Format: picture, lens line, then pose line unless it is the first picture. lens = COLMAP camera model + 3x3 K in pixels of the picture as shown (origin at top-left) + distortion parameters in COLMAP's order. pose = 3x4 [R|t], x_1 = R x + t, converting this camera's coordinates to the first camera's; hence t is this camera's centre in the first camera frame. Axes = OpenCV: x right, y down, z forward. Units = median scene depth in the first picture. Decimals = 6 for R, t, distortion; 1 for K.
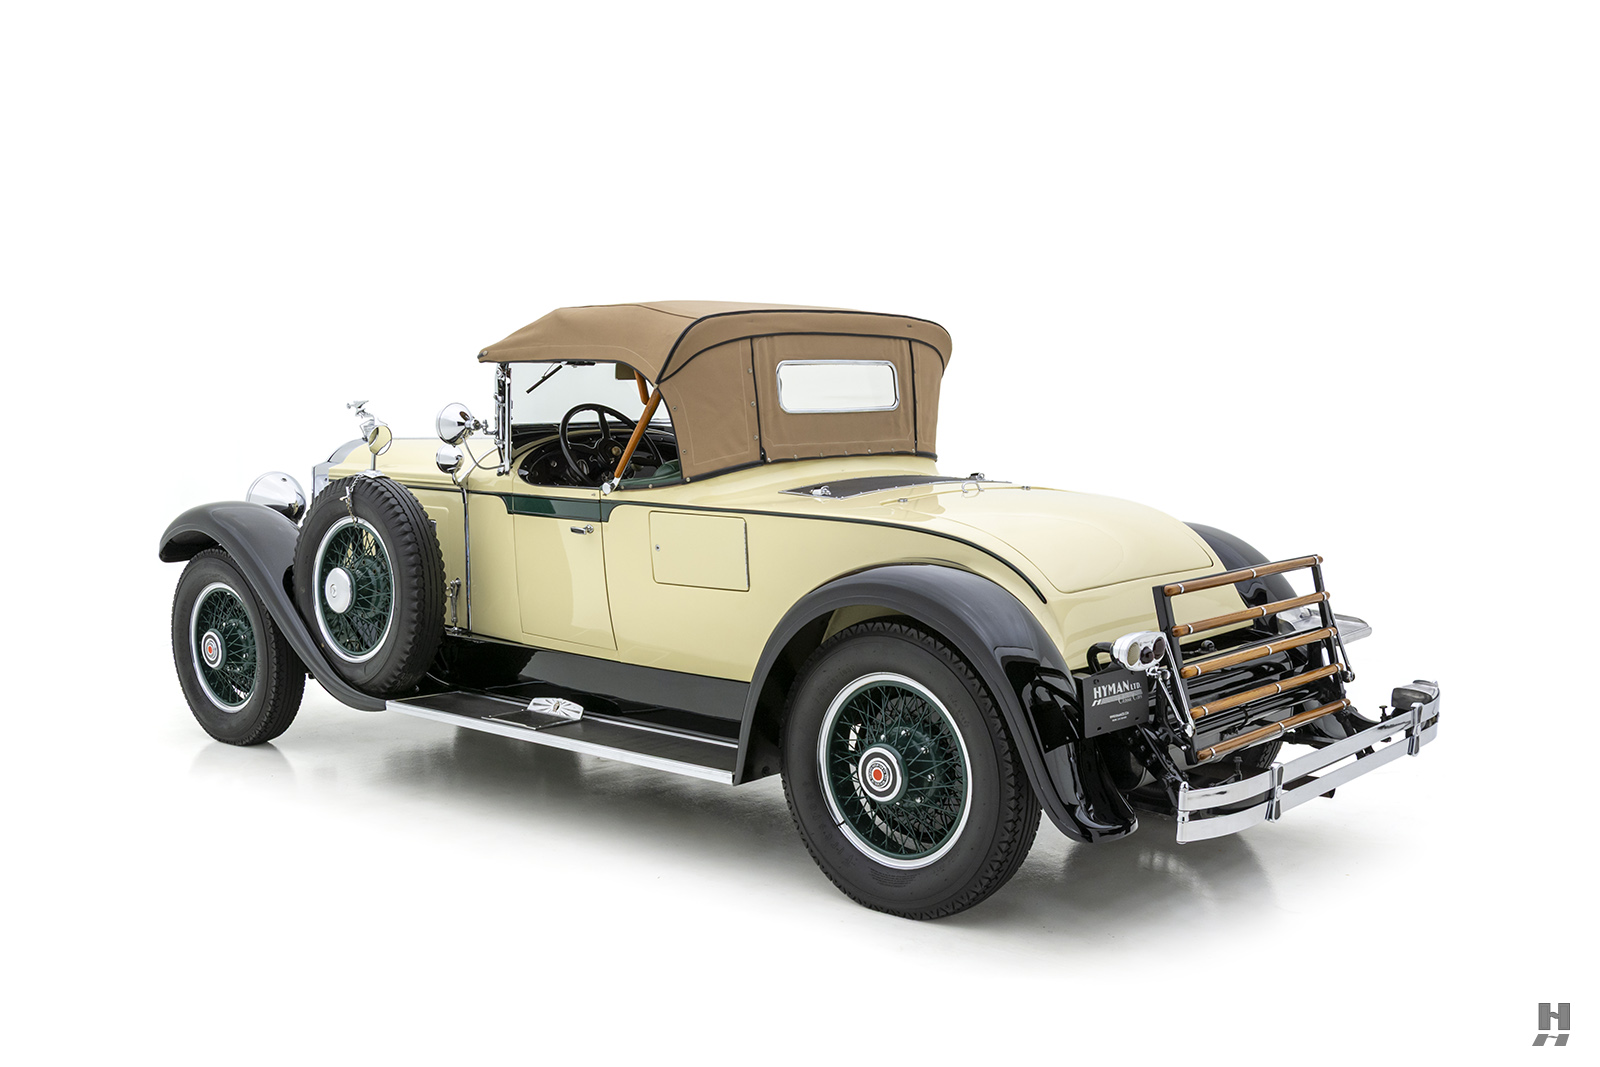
lens RADIAL K [[1674.8, 0, 804.5], [0, 1674.8, 554.2], [0, 0, 1]] dist [-0.017381, 0.009294]
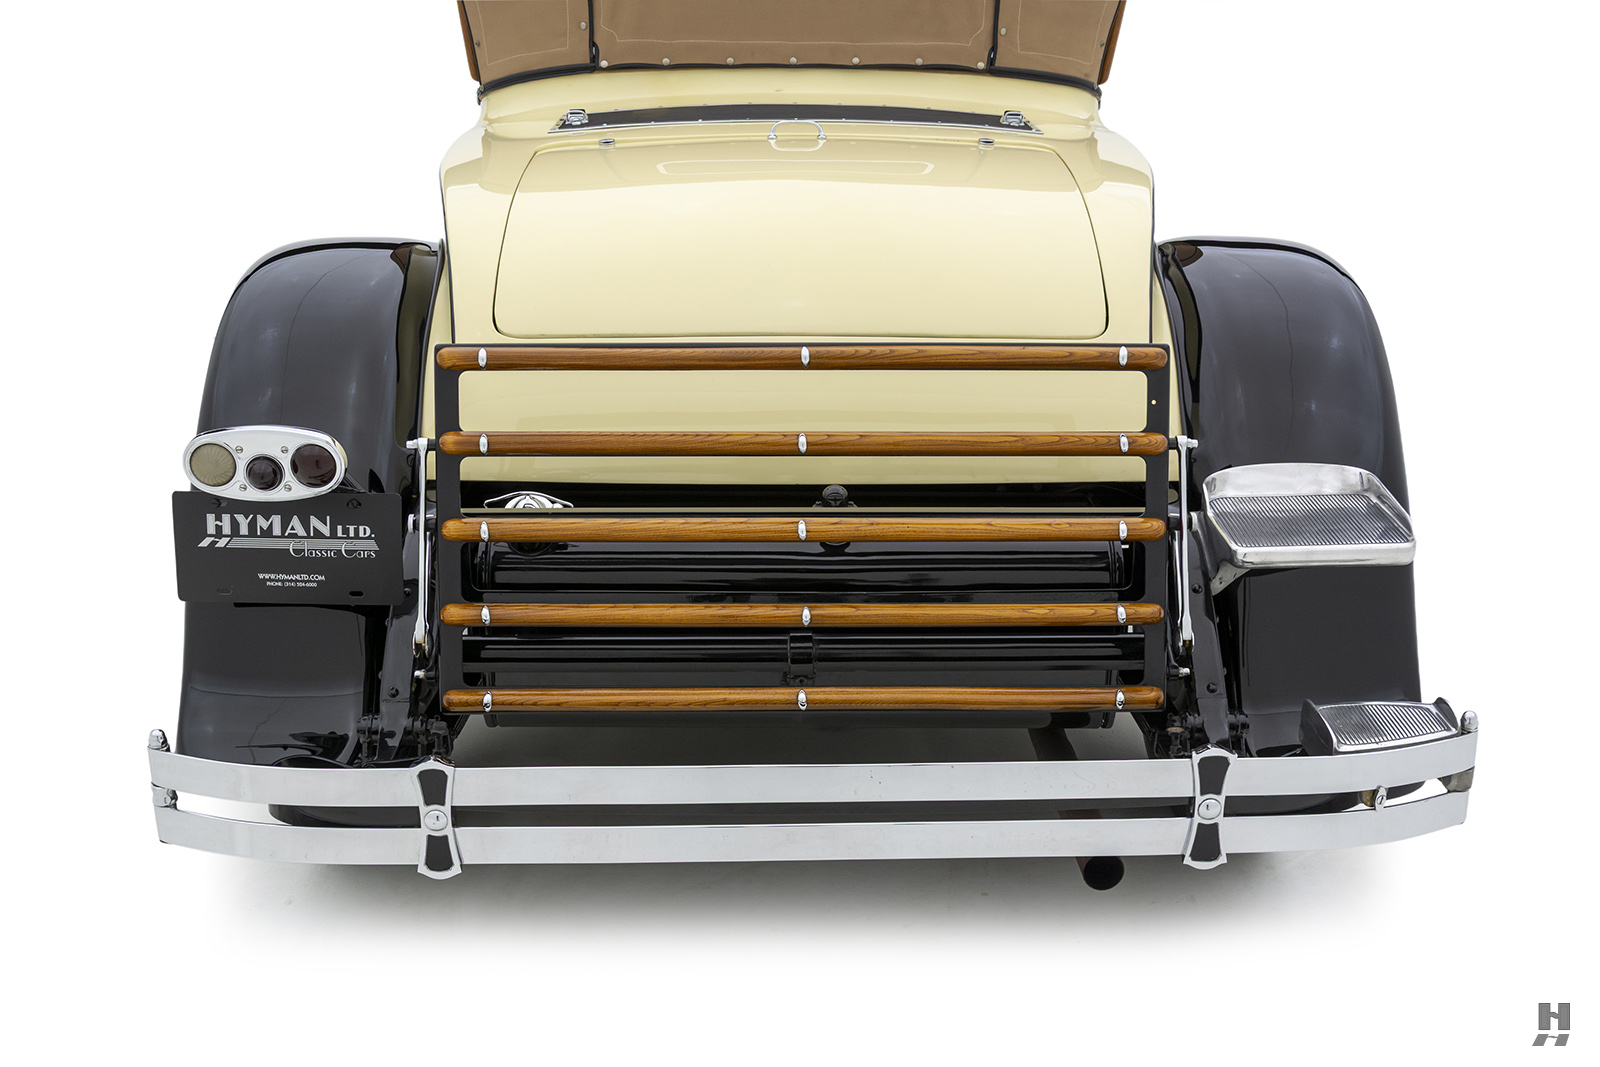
lens RADIAL K [[1836.6, 0, 800.0], [0, 1836.6, 533.5], [0, 0, 1]] dist [-0.011597, -0.013781]
pose [[0.677616, 0.225038, -0.700139, 0.548657], [-0.088003, 0.970003, 0.226605, -0.048088], [0.730132, -0.091937, 0.677093, 0.577106]]
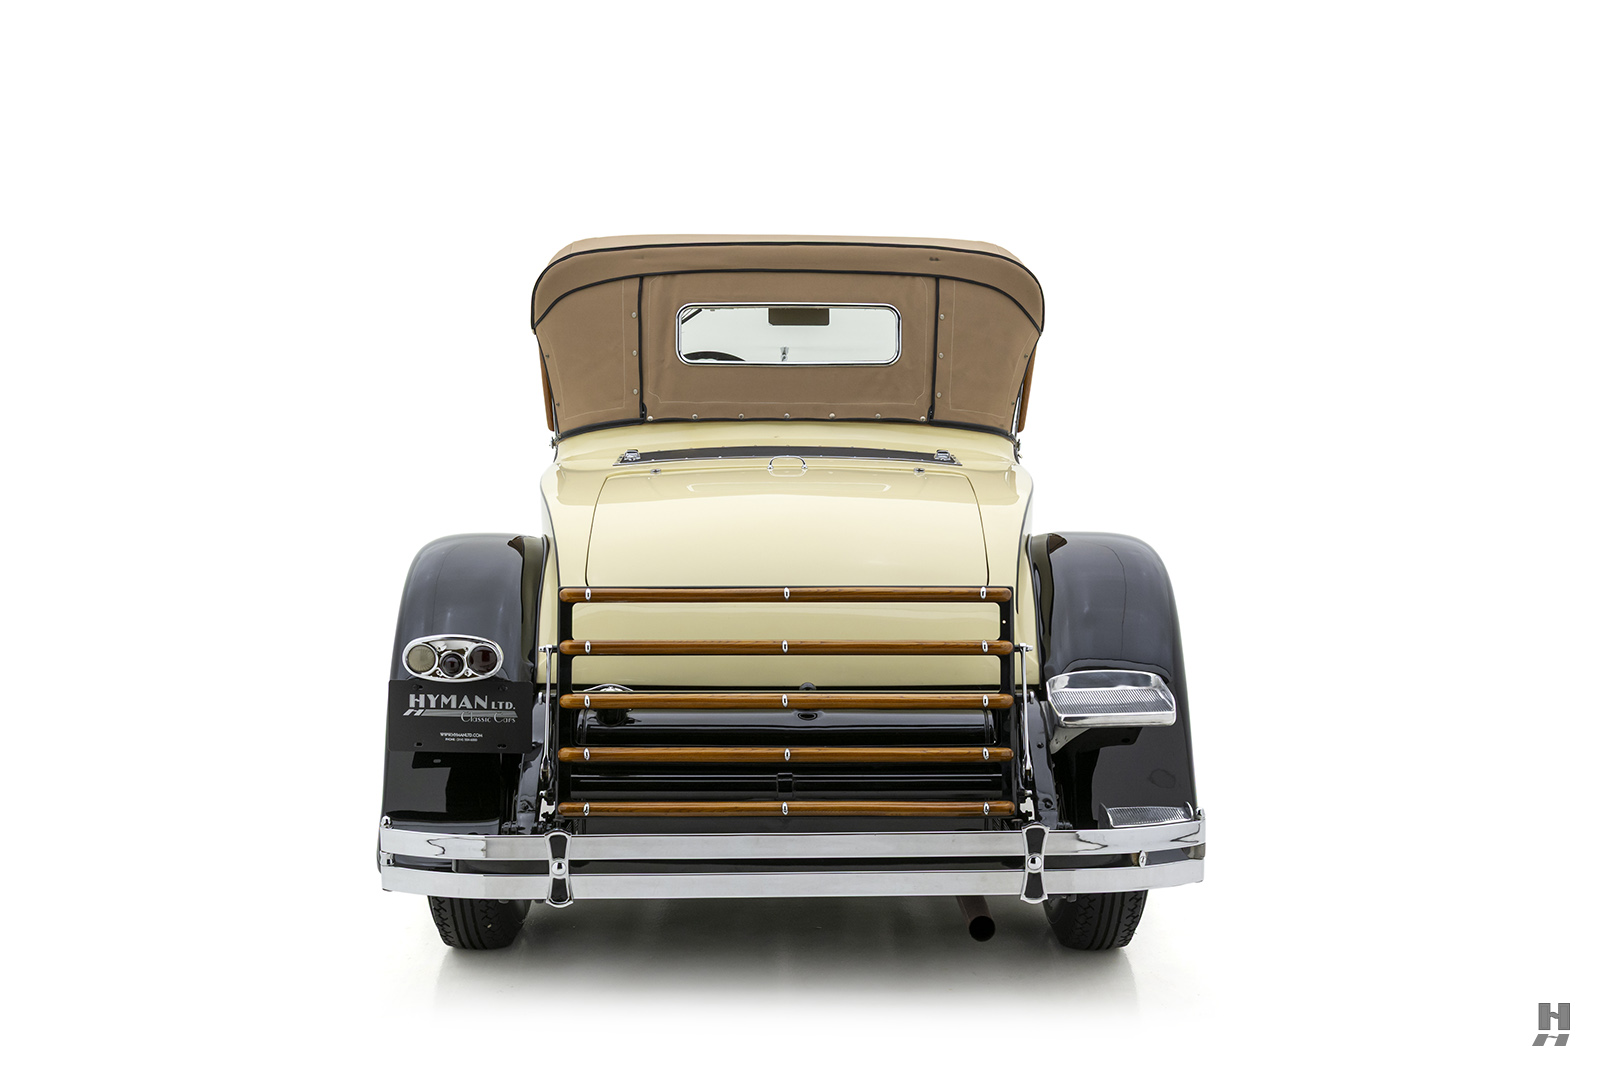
lens RADIAL K [[2052.8, 0, 800.0], [0, 2052.8, 533.5], [0, 0, 1]] dist [-0.011057, -0.003599]
pose [[0.671914, 0.084047, -0.735845, 0.817532], [-0.085861, 0.995681, 0.035323, -0.041420], [0.735636, 0.039447, 0.676228, 0.345655]]
